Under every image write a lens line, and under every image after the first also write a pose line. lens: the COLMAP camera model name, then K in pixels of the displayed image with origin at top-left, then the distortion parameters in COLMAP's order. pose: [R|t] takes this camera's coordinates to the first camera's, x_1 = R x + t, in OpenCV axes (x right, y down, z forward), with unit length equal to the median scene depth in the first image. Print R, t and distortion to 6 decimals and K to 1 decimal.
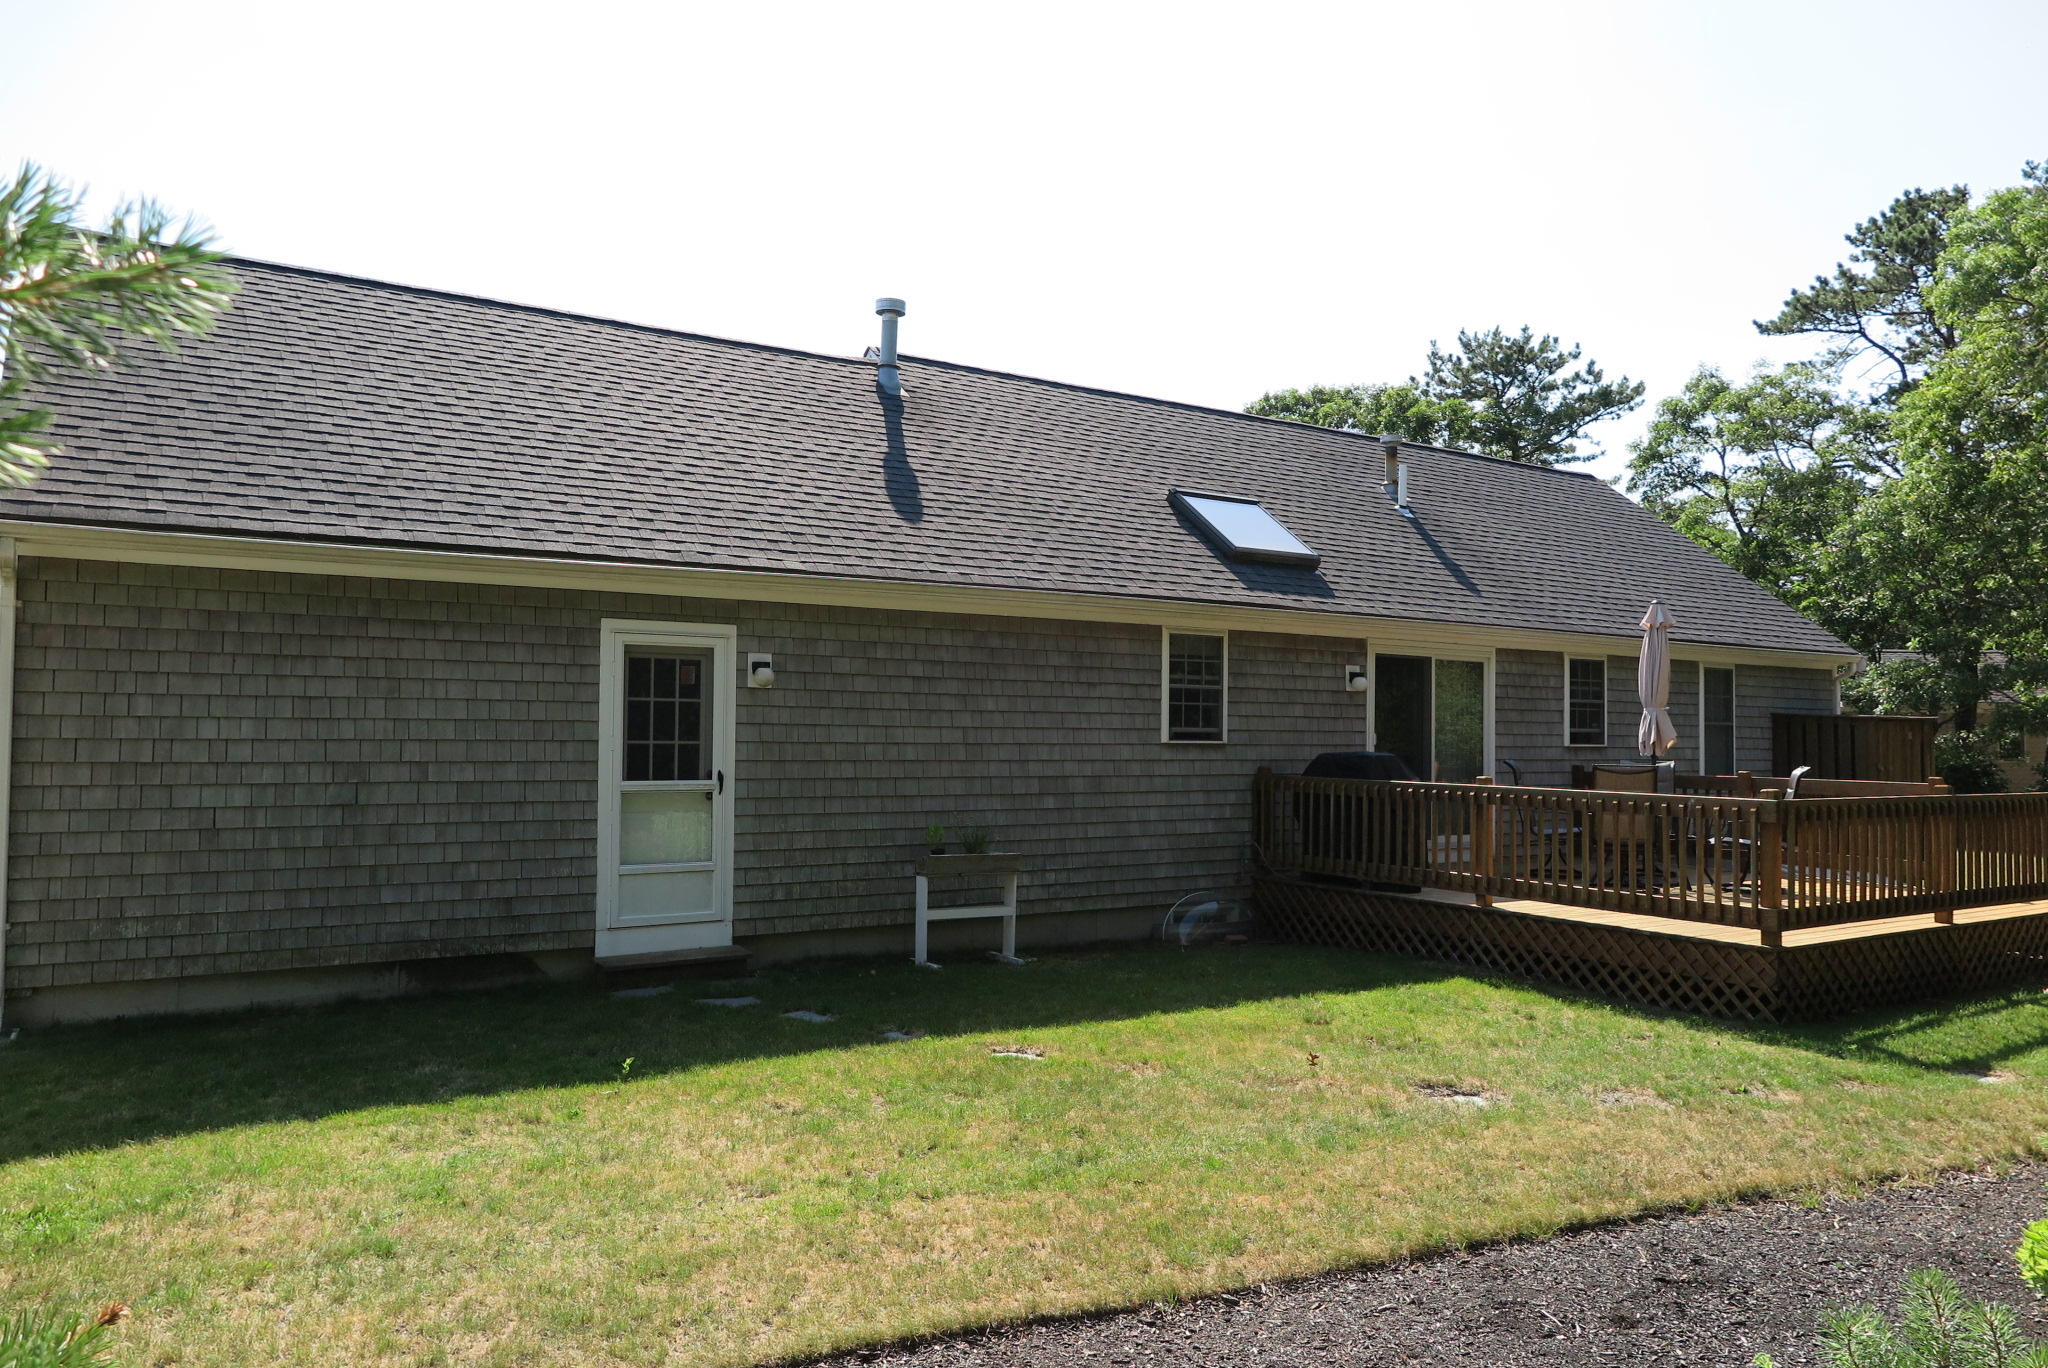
lens RADIAL K [[1411.9, 0, 1023.5], [0, 1411.9, 684.1], [0, 0, 1]] dist [-0.011095, 0.003311]
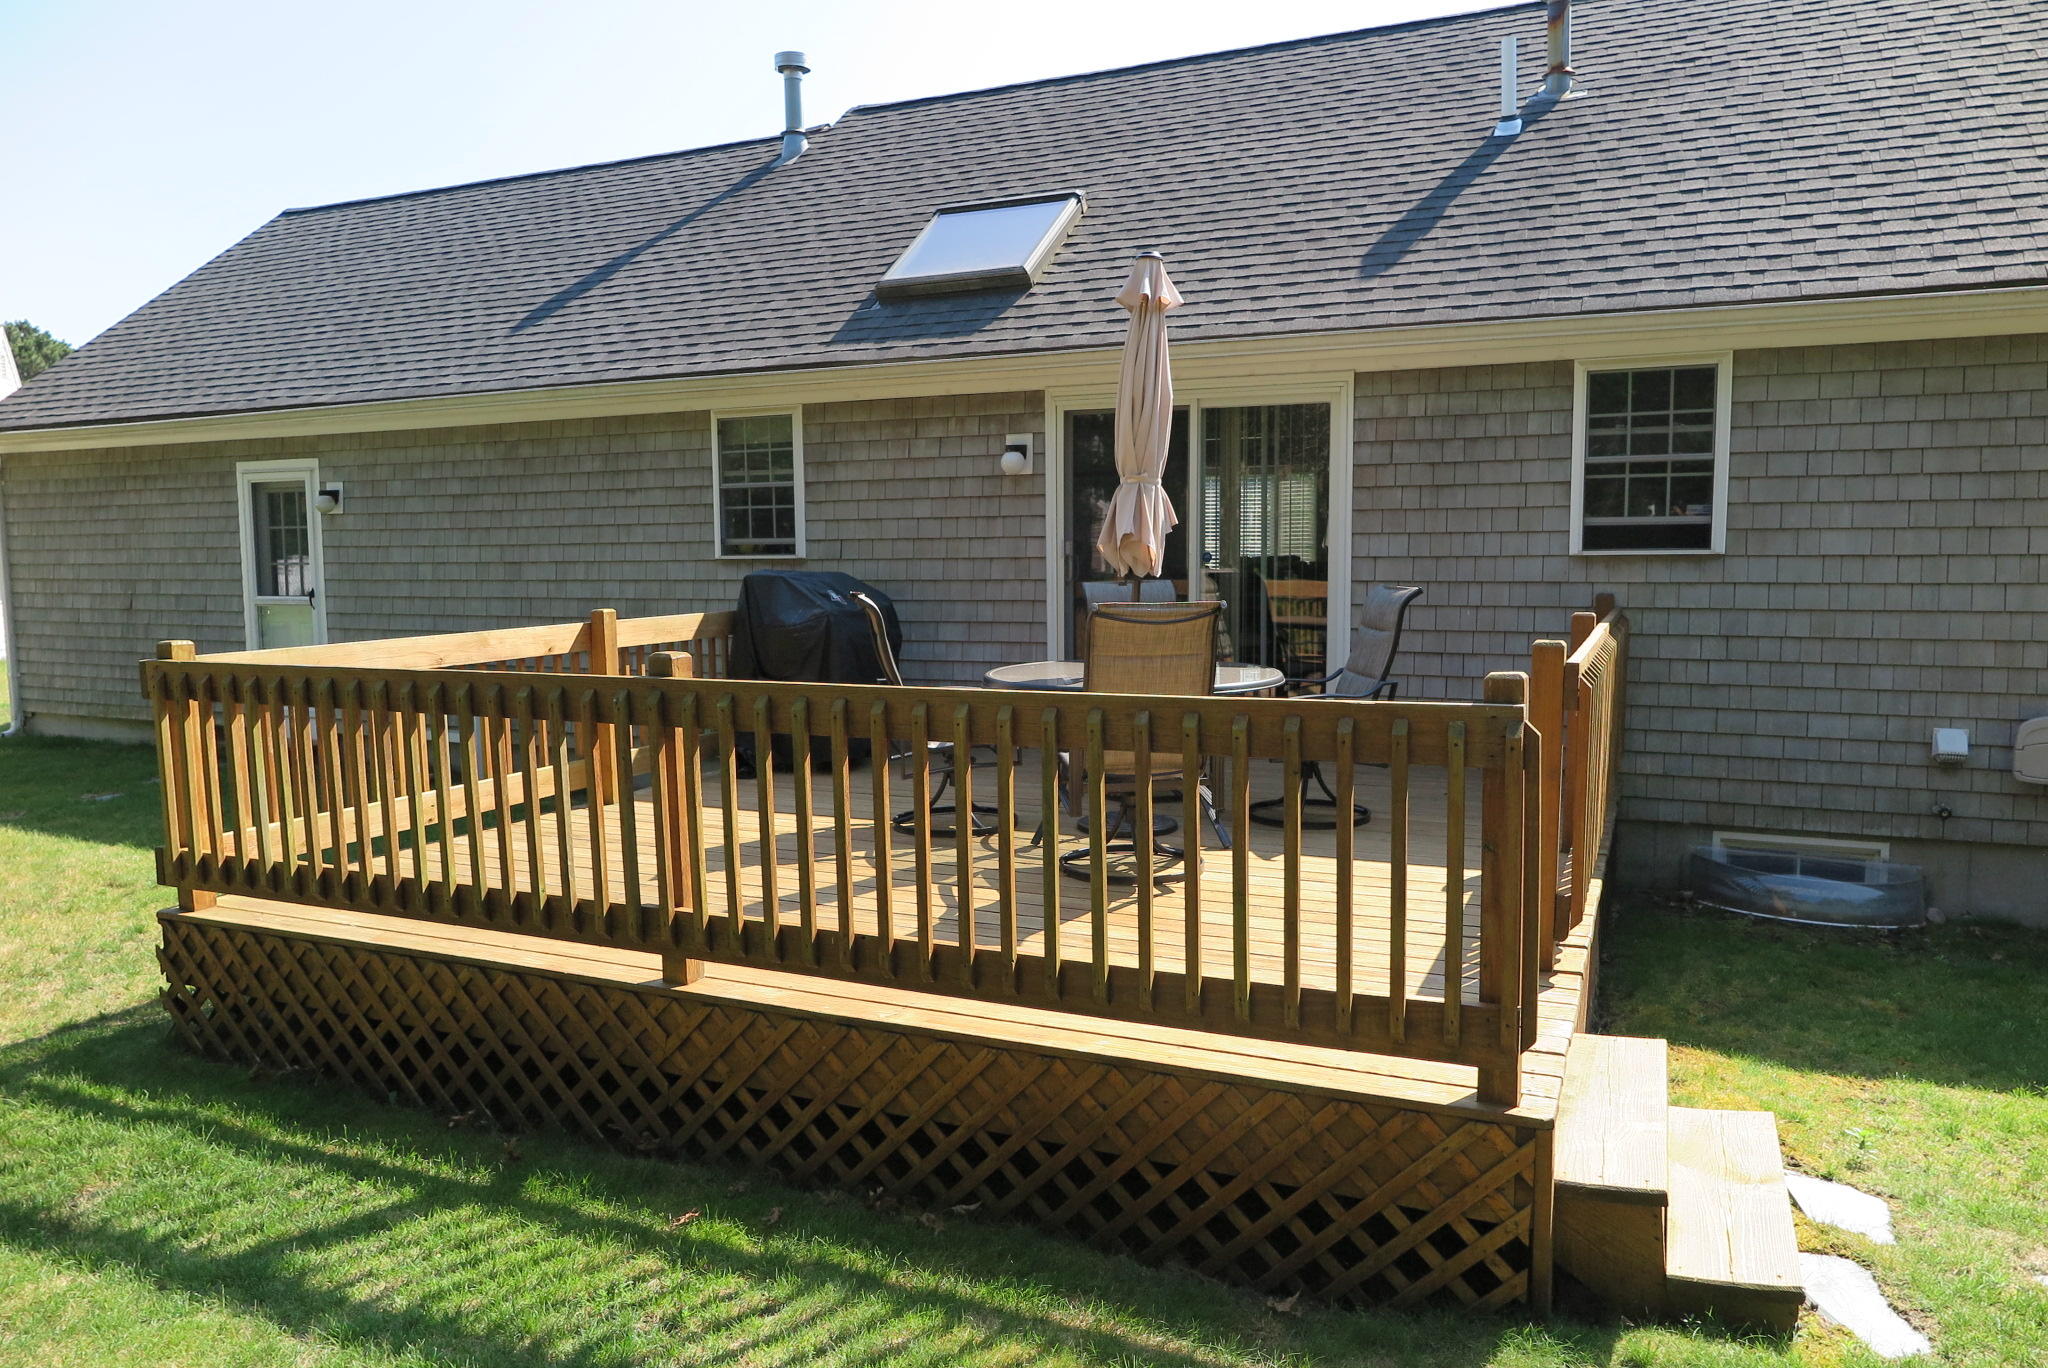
lens RADIAL K [[1411.9, 0, 1025.2], [0, 1411.9, 690.7], [0, 0, 1]] dist [-0.011095, 0.003311]
pose [[0.531083, 0.071543, -0.844294, 0.870465], [0.044371, 0.992714, 0.112030, 0.034104], [0.846157, -0.096959, 0.524039, 0.724262]]
